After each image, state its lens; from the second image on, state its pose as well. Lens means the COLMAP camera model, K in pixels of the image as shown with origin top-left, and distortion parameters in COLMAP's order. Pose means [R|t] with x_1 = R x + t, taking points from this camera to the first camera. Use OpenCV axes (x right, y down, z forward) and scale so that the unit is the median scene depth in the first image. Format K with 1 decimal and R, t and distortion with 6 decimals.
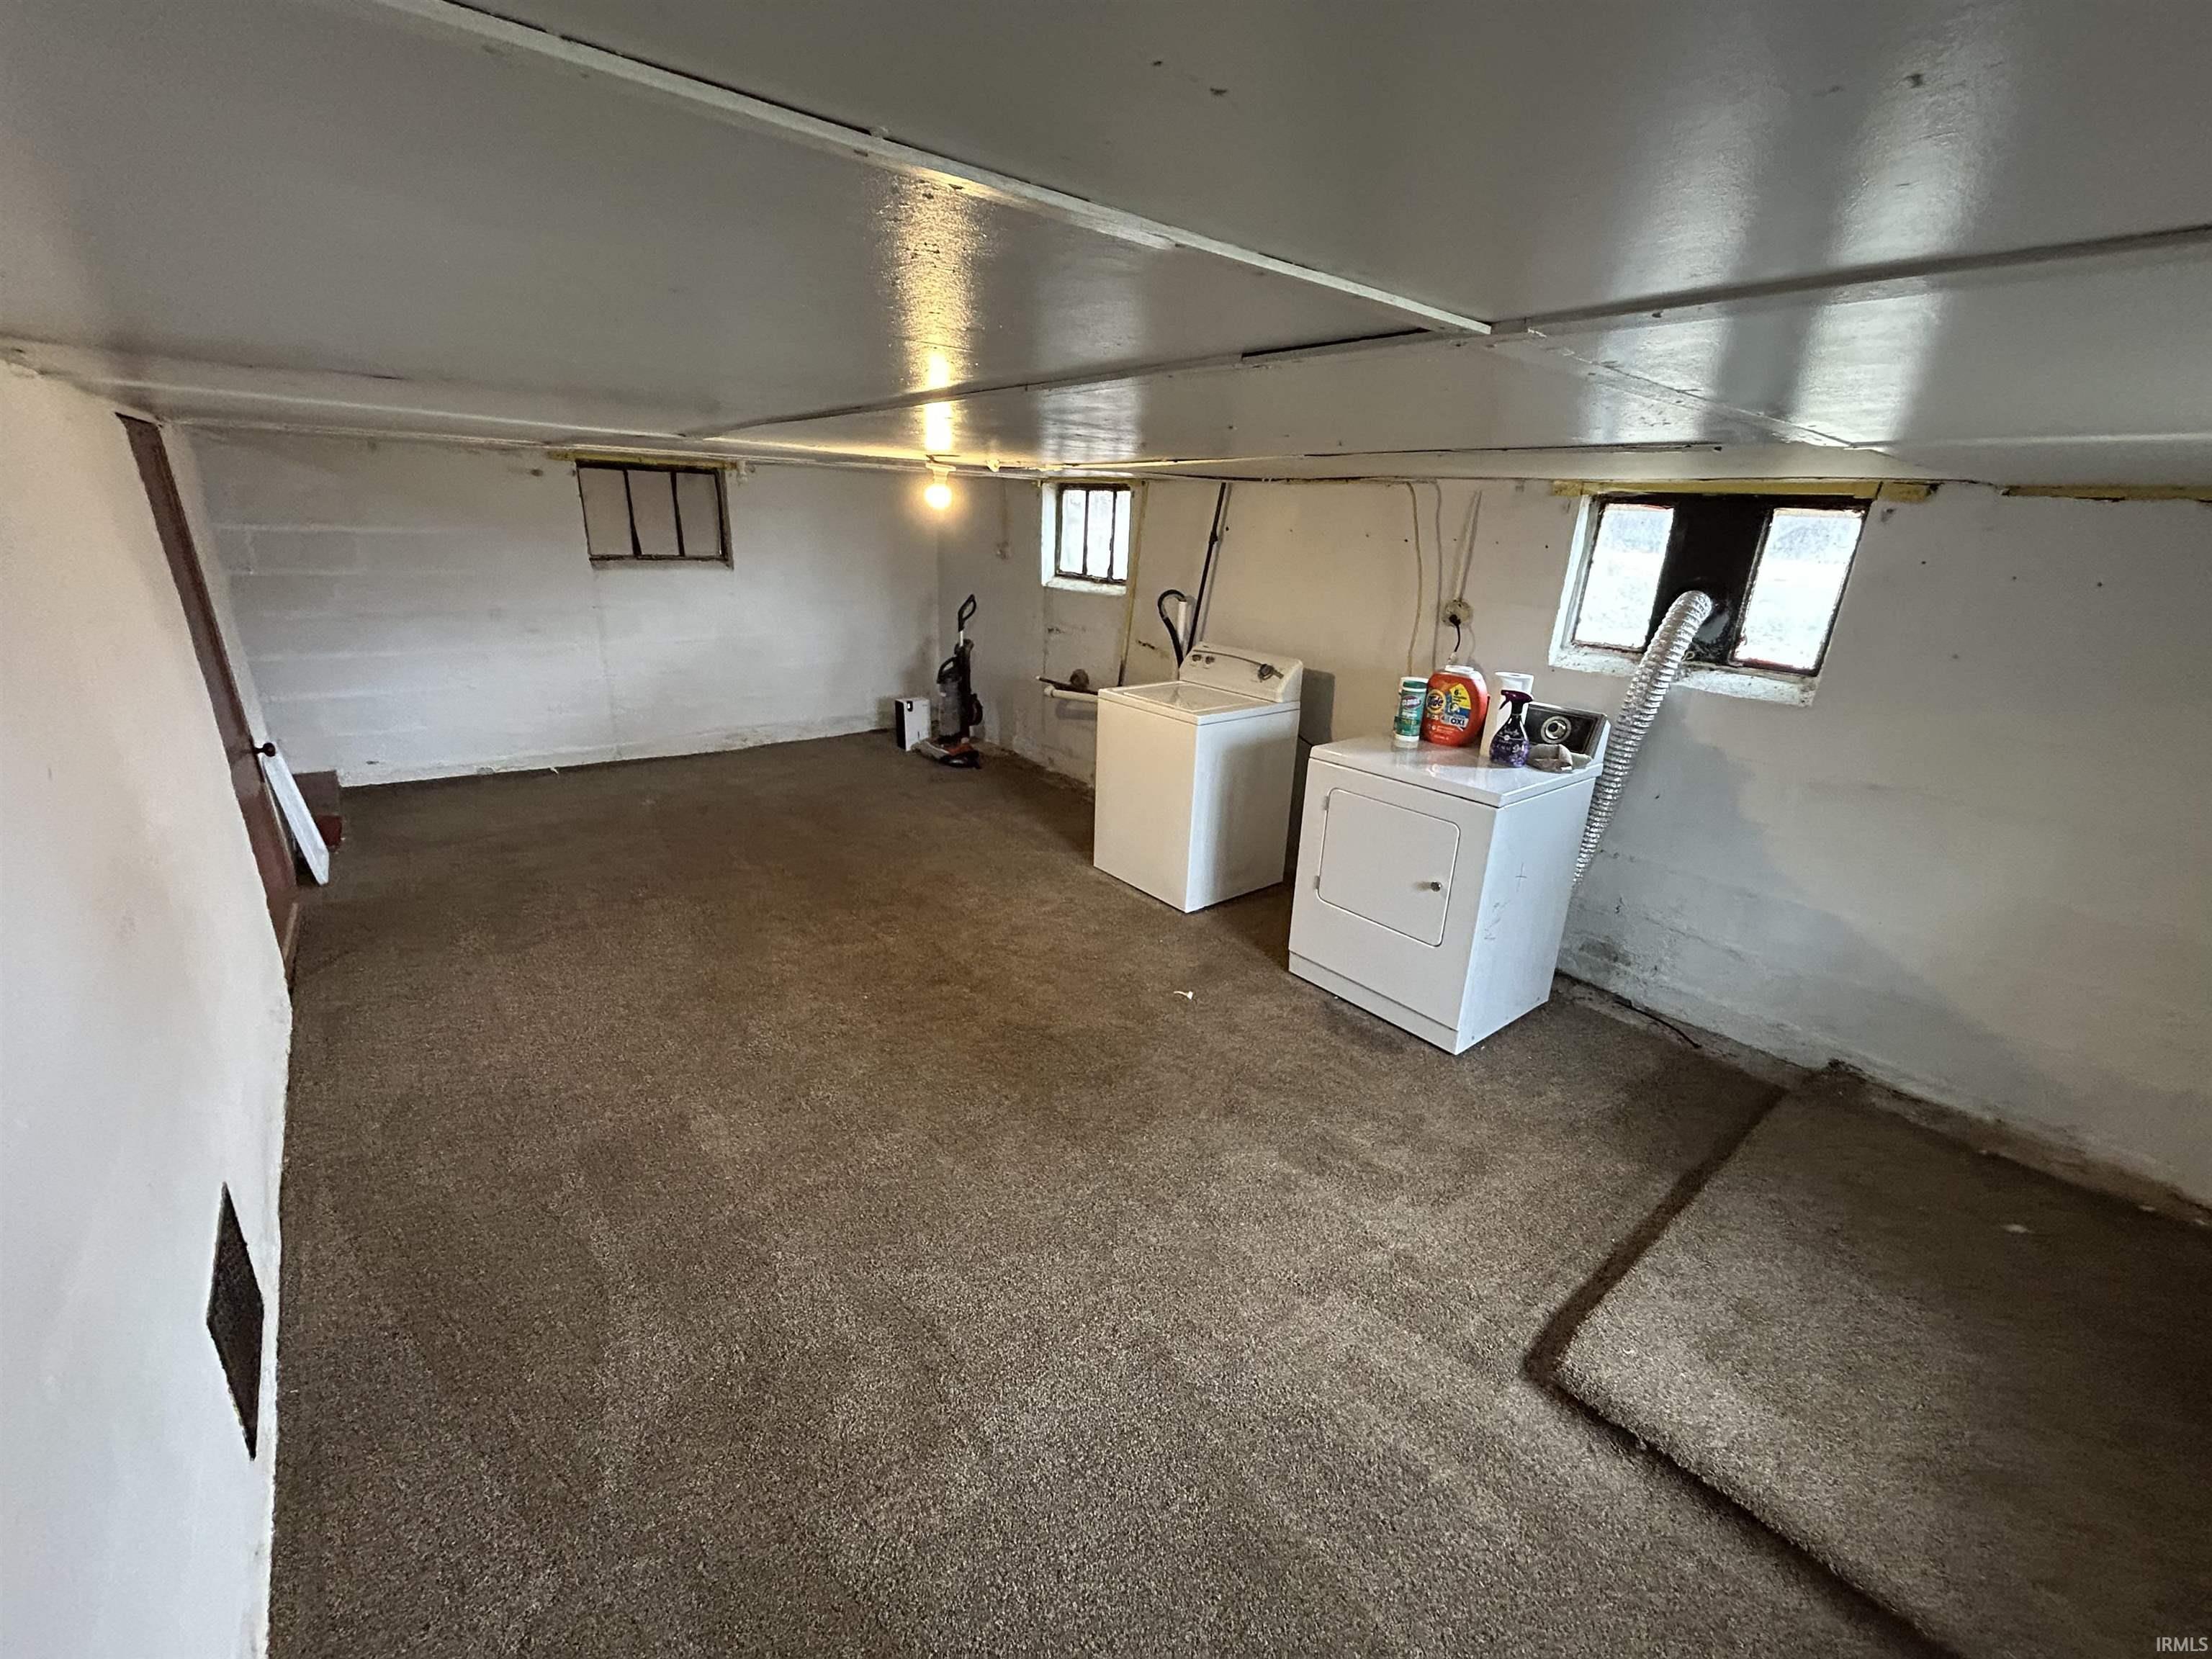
lens RADIAL K [[899.5, 0, 1106.0], [0, 899.5, 829.5], [0, 0, 1]] dist [-0.002766, 0.000386]
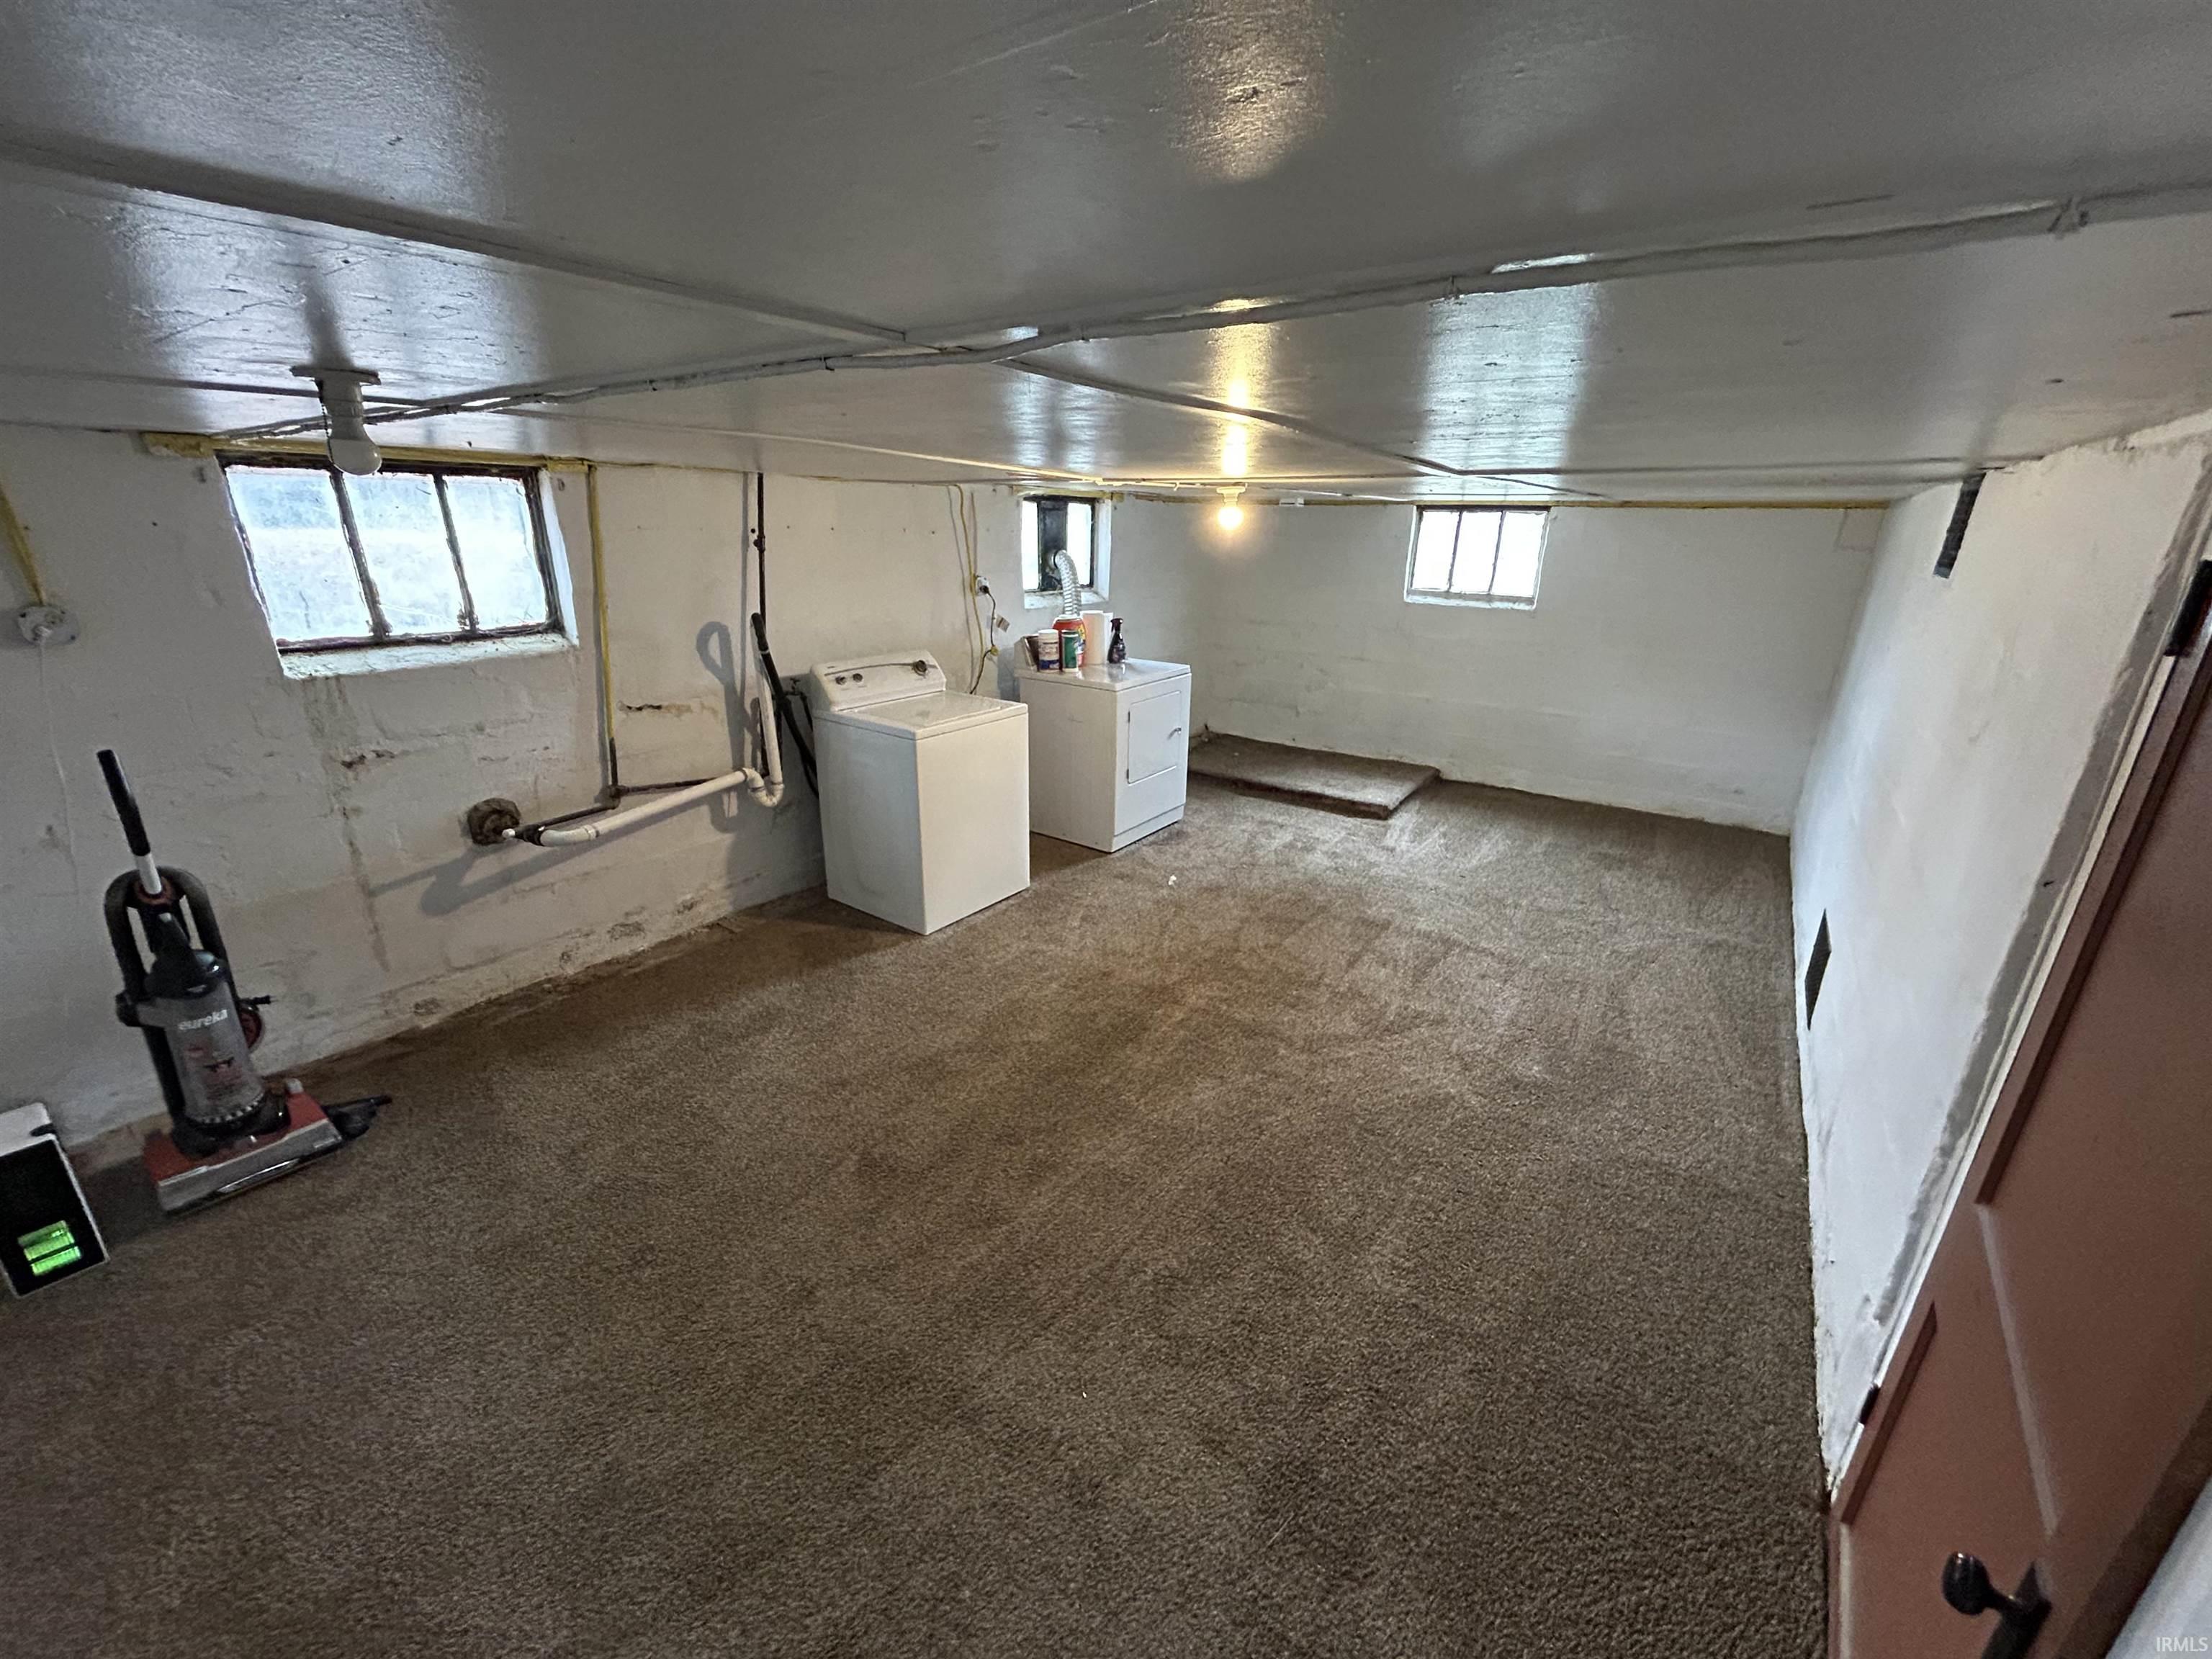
lens RADIAL K [[899.5, 0, 1106.0], [0, 899.5, 829.5], [0, 0, 1]] dist [-0.002766, 0.000386]
pose [[-0.261317, -0.361901, 0.894841, -1.068087], [0.294350, 0.853020, 0.430946, -0.492329], [-0.919278, 0.376010, -0.116383, 1.229596]]
